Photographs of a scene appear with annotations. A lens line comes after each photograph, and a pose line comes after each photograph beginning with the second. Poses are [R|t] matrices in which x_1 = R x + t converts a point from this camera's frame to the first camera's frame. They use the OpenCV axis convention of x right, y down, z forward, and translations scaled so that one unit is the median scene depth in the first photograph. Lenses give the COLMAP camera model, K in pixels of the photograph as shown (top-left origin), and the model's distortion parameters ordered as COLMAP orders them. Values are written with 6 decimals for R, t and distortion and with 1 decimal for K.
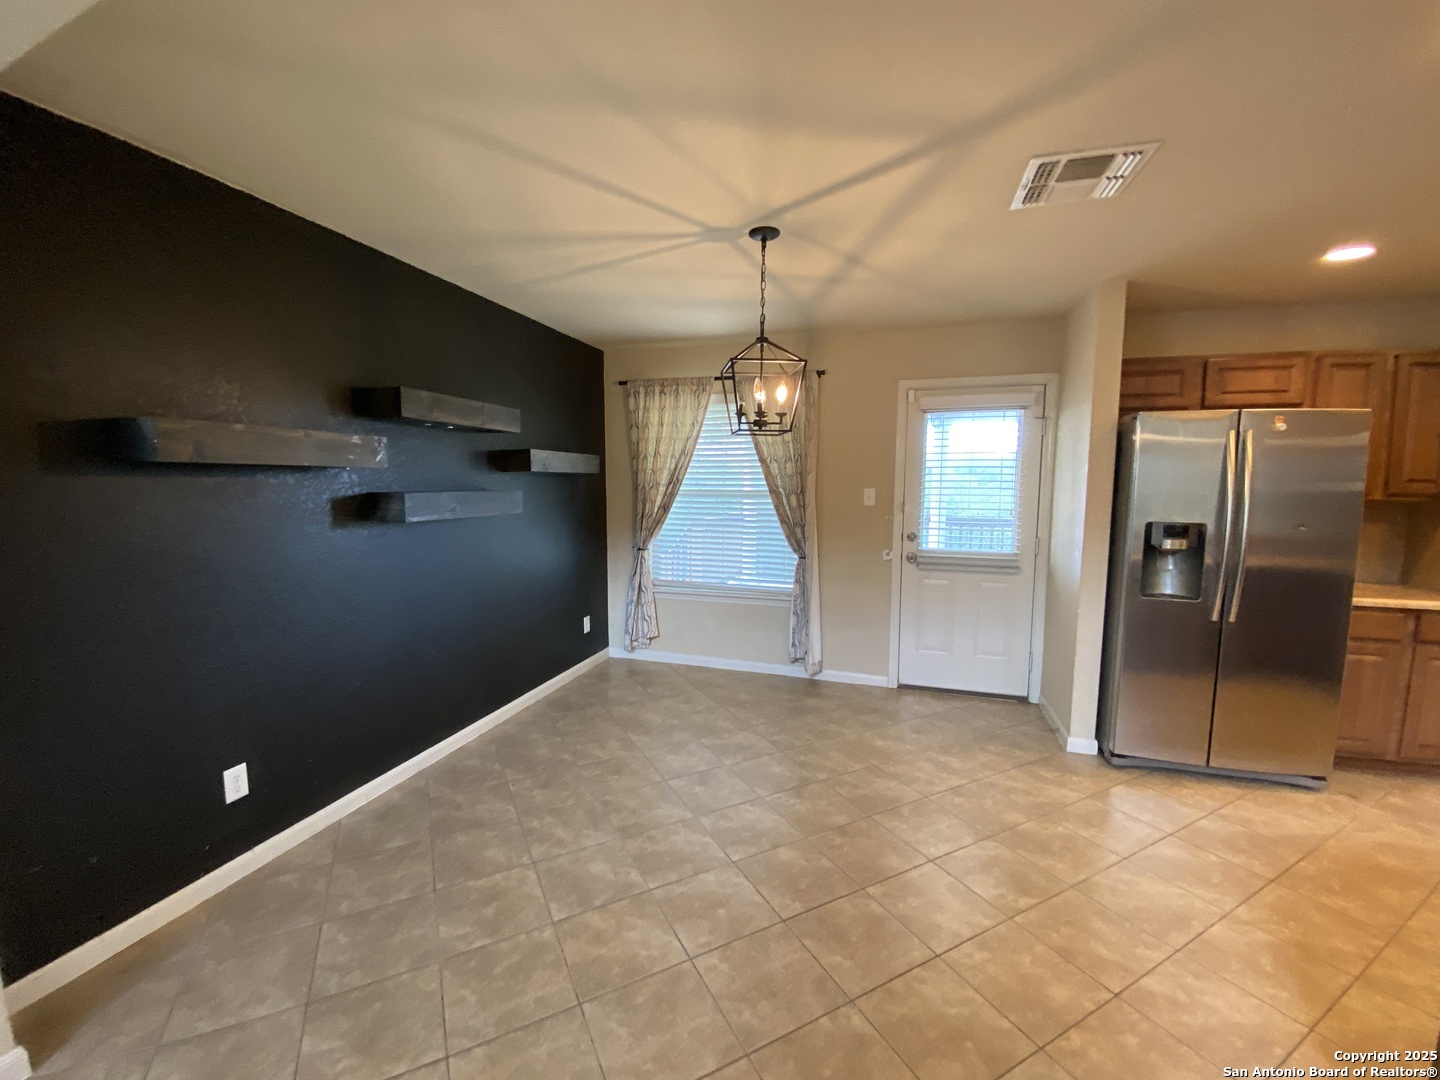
lens RADIAL K [[586.9, 0, 722.7], [0, 586.9, 546.6], [0, 0, 1]] dist [0.003372, -0.000065]
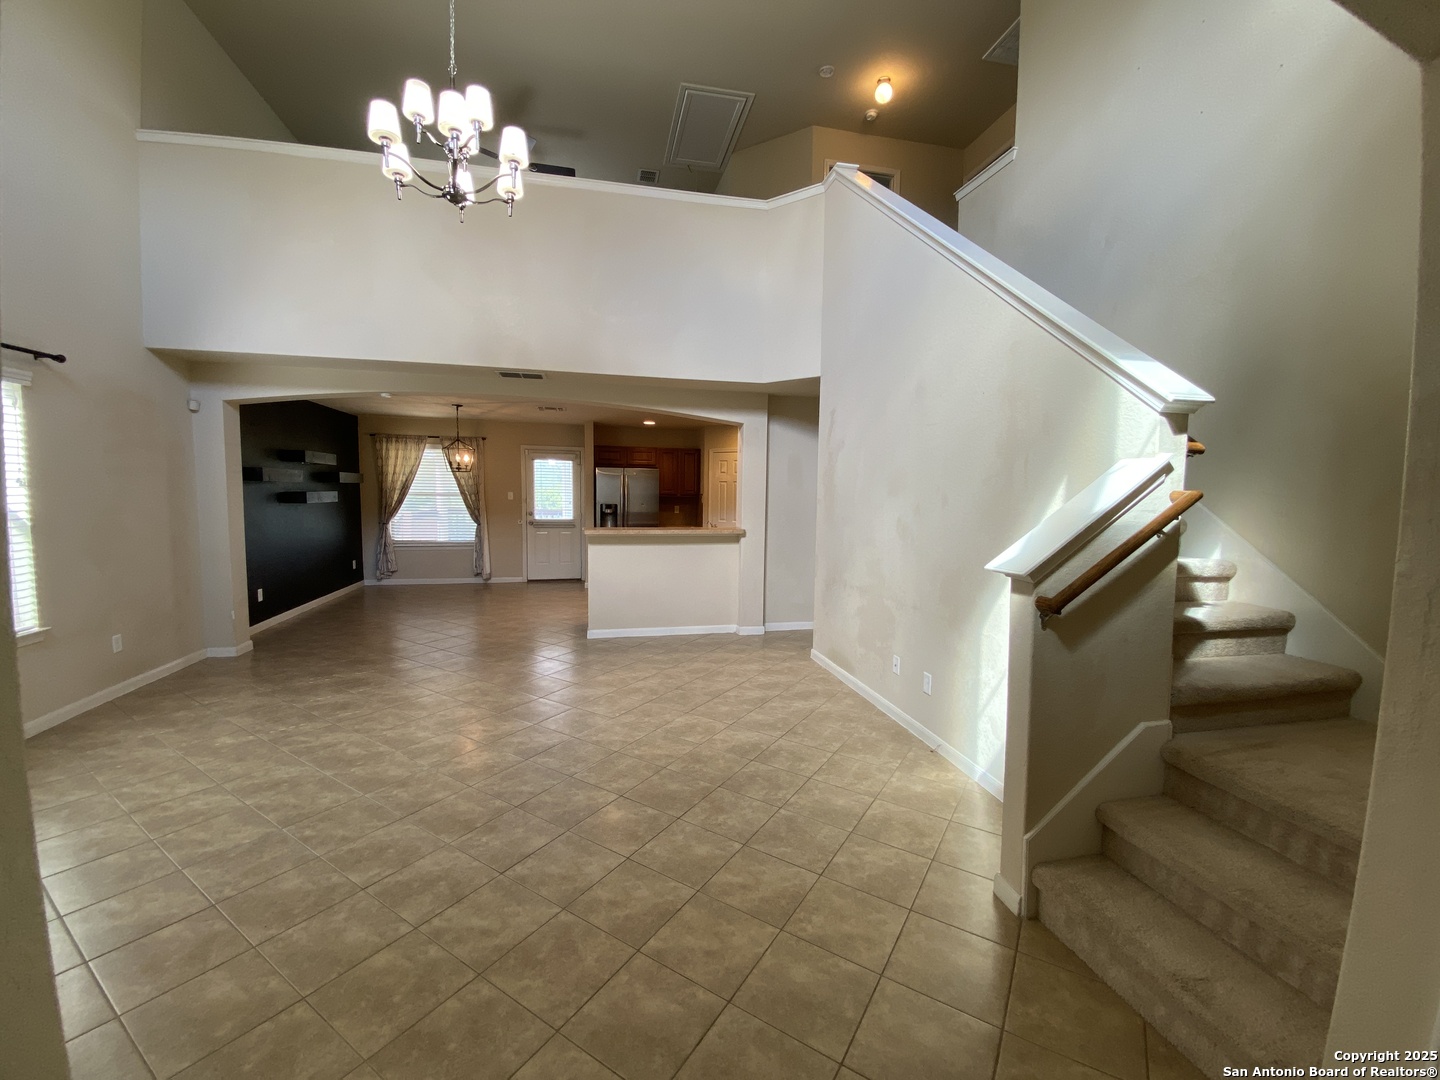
lens RADIAL K [[586.9, 0, 732.6], [0, 586.9, 539.2], [0, 0, 1]] dist [0.003372, -0.000065]
pose [[0.863847, -0.030831, 0.502809, -0.134330], [0.042487, 0.999028, -0.011737, 0.130756], [-0.501959, 0.031501, 0.864318, -1.237496]]
